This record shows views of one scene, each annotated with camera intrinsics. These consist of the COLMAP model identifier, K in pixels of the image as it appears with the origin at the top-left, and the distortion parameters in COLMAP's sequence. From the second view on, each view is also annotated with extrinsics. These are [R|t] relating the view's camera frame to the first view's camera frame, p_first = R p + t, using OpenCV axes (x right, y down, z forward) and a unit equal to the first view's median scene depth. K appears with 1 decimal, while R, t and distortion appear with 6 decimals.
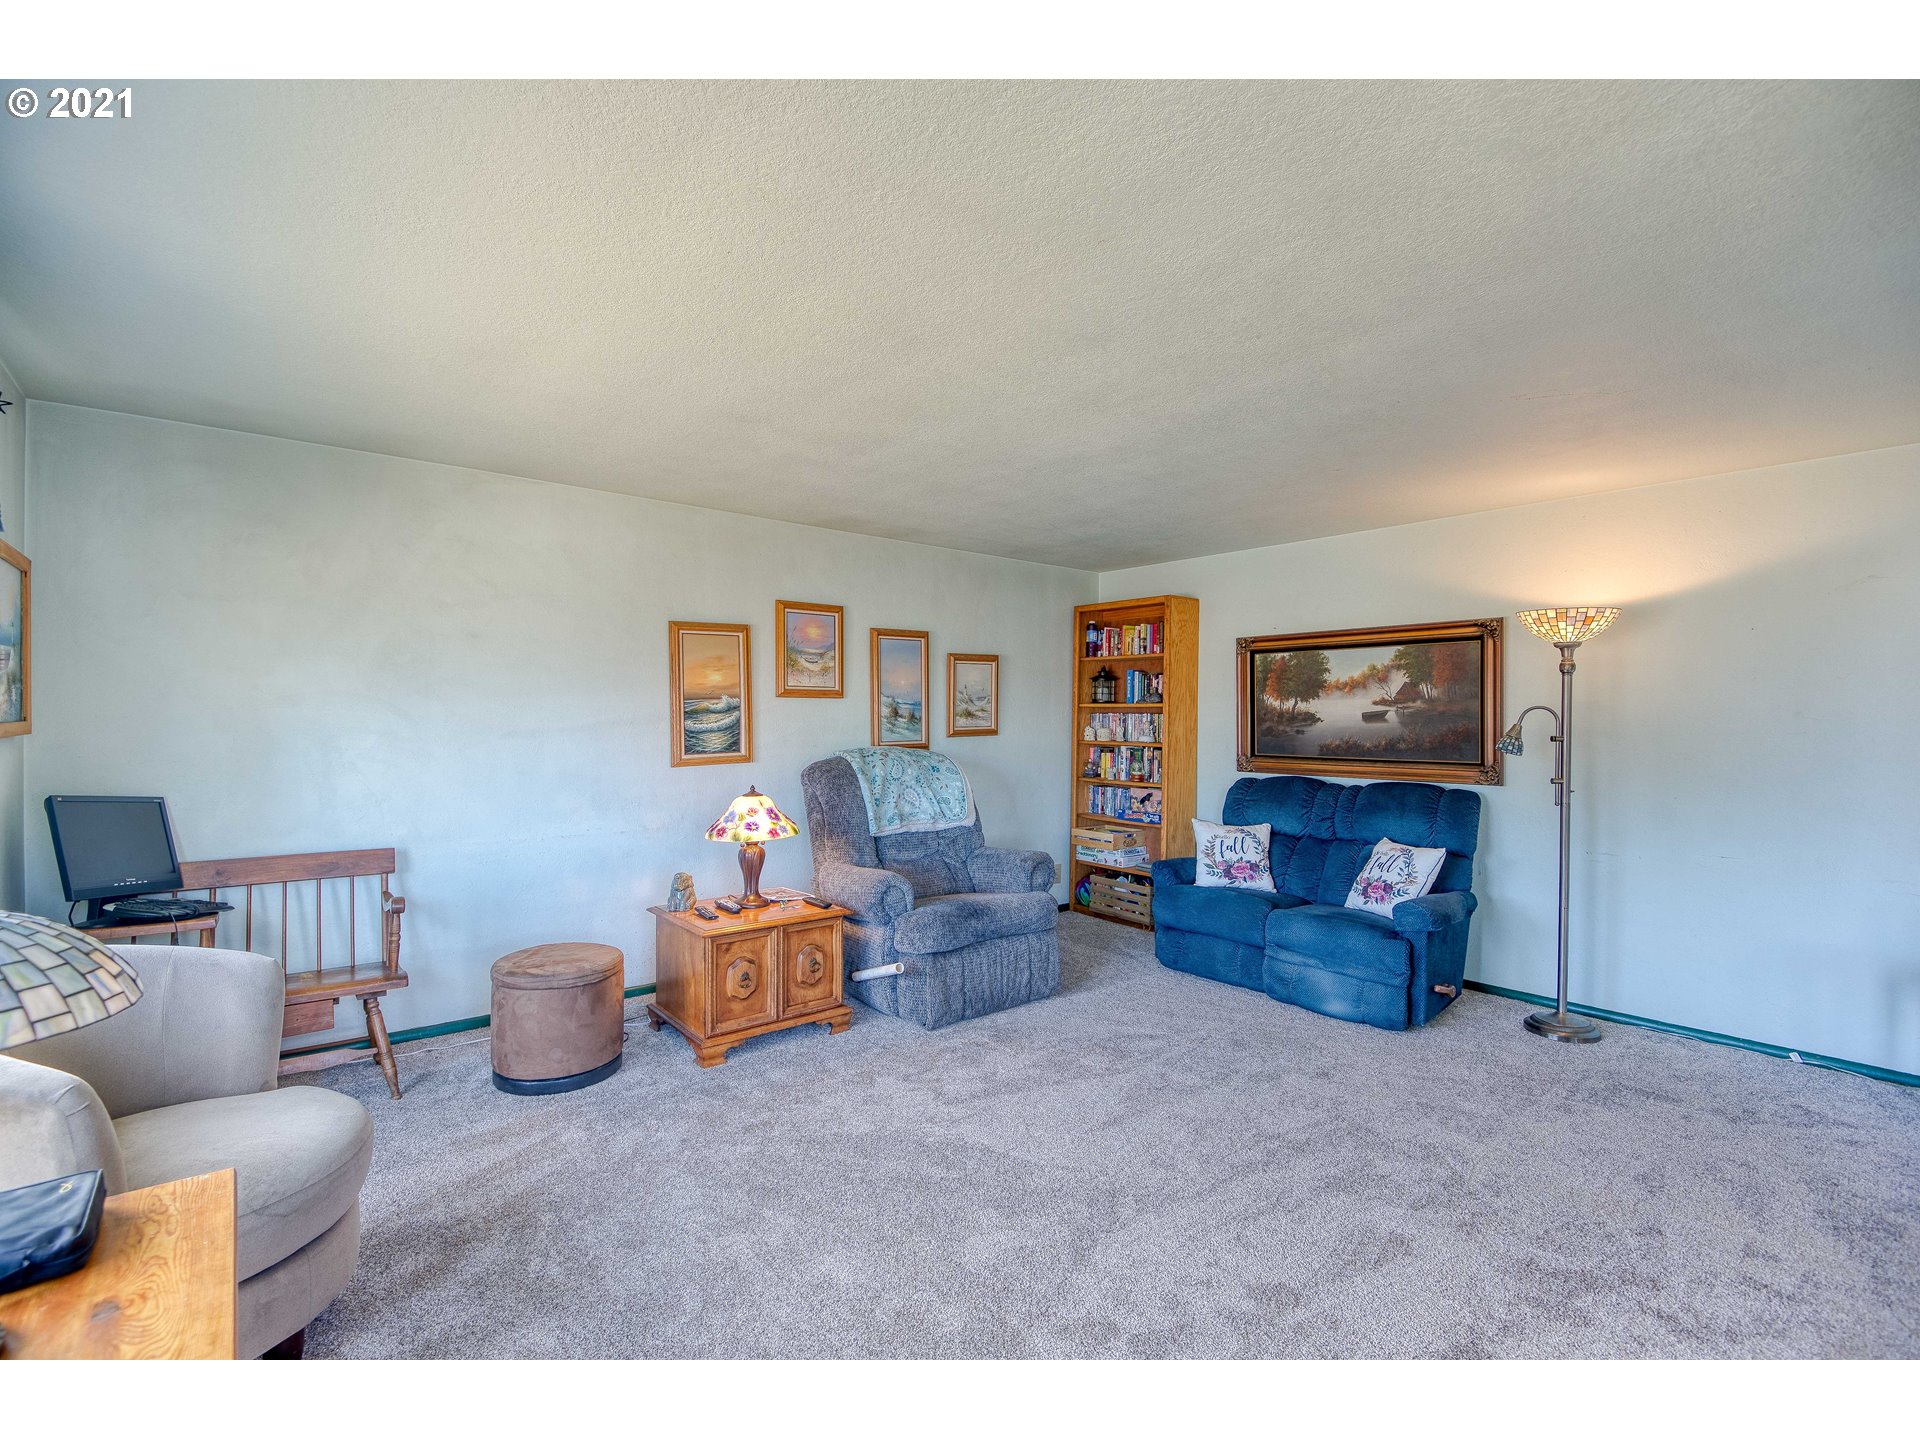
lens RADIAL K [[865.2, 0, 959.0], [0, 865.2, 720.5], [0, 0, 1]] dist [0.031418, -0.029878]
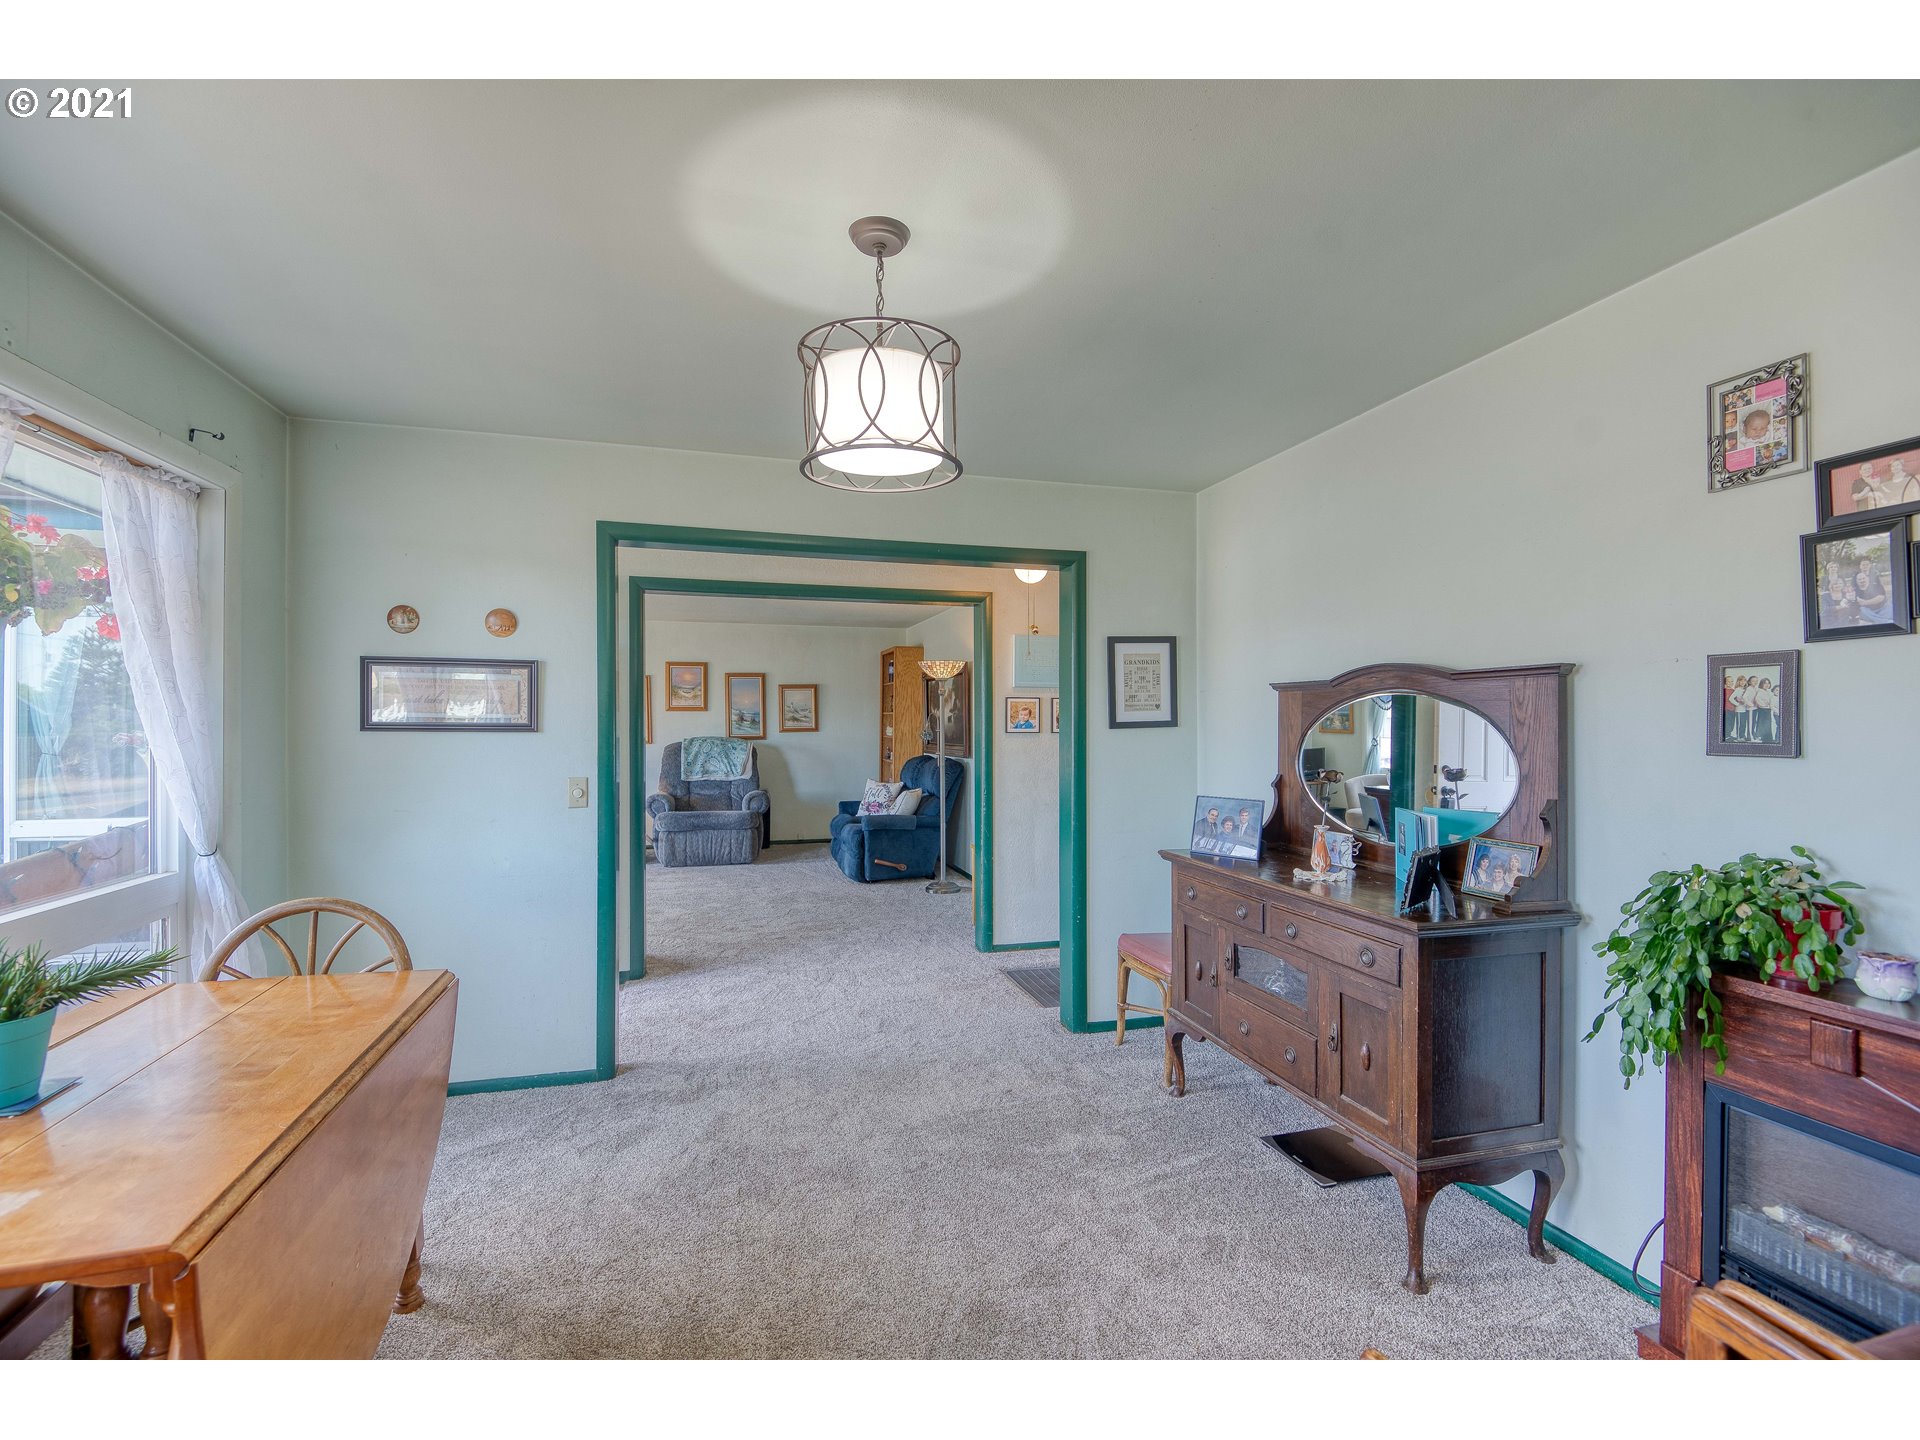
lens RADIAL K [[869.7, 0, 952.7], [0, 869.7, 719.0], [0, 0, 1]] dist [0.017102, -0.017817]
pose [[0.913264, -0.006366, -0.407319, 1.168012], [0.002166, 0.999940, -0.010773, 0.013268], [0.407363, 0.008956, 0.913222, -0.529393]]
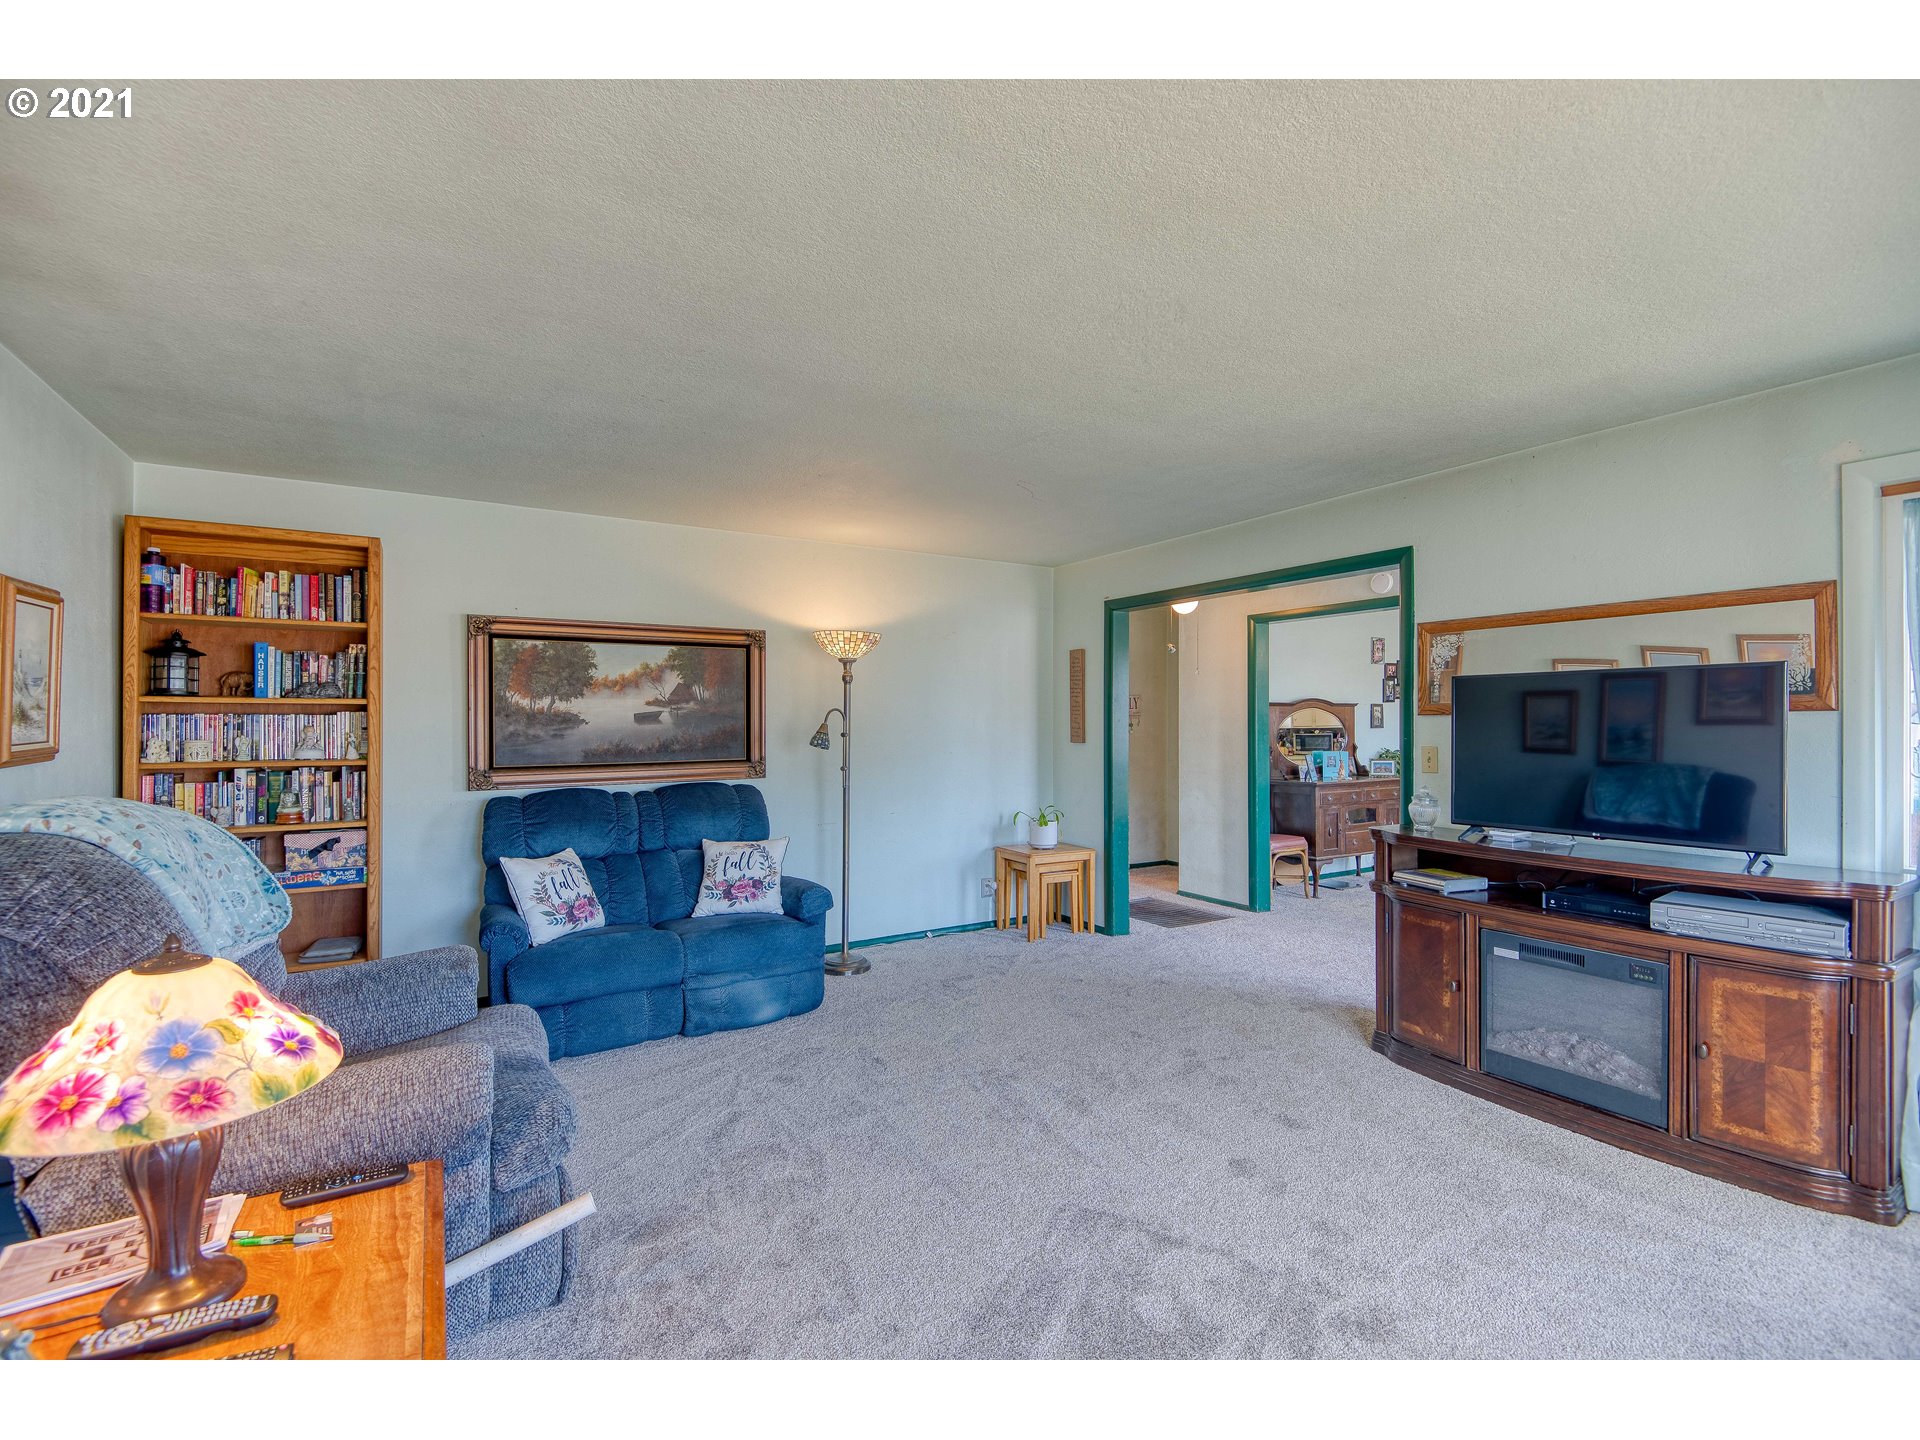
lens RADIAL K [[869.7, 0, 952.7], [0, 869.7, 719.0], [0, 0, 1]] dist [0.017102, -0.017817]
pose [[0.140401, -0.005310, 0.990080, -0.422231], [0.007525, 0.999962, 0.004296, -0.004696], [-0.990066, 0.006848, 0.140436, 0.536619]]
